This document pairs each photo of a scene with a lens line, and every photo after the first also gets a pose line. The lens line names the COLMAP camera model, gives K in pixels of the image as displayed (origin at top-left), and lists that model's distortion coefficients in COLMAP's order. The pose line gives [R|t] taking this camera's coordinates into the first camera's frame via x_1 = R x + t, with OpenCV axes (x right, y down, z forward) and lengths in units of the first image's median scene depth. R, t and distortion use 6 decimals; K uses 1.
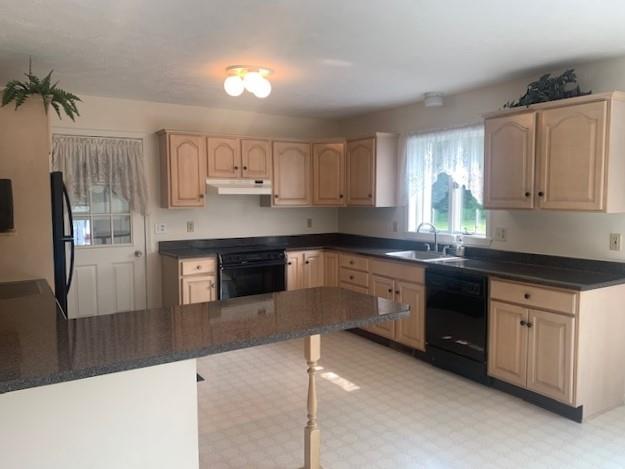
lens RADIAL K [[485.4, 0, 312.0], [0, 485.4, 233.3], [0, 0, 1]] dist [0.023163, -0.030524]
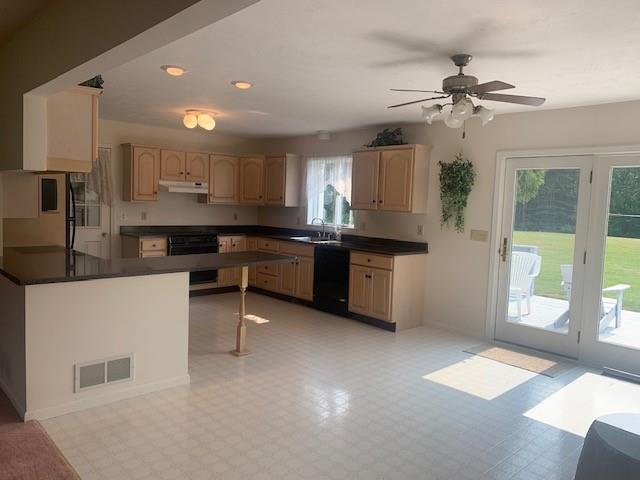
lens RADIAL K [[497.1, 0, 330.3], [0, 497.1, 240.7], [0, 0, 1]] dist [0.023163, -0.030524]
pose [[0.979082, 0.022156, 0.202257, -0.032564], [-0.024260, 0.999674, 0.007932, 0.035604], [-0.202015, -0.012673, 0.979300, -0.493509]]
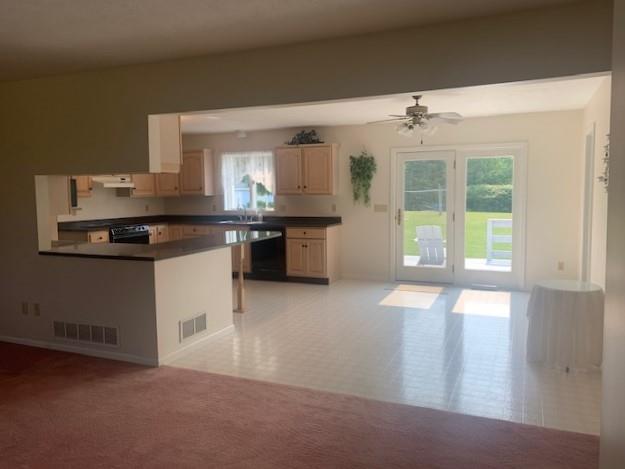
lens RADIAL K [[485.4, 0, 330.7], [0, 485.4, 240.9], [0, 0, 1]] dist [0.023163, -0.030524]
pose [[0.810521, -0.067097, 0.581854, -0.544652], [0.050885, 0.997727, 0.044170, 0.052698], [-0.583496, -0.006193, 0.812093, -0.626791]]
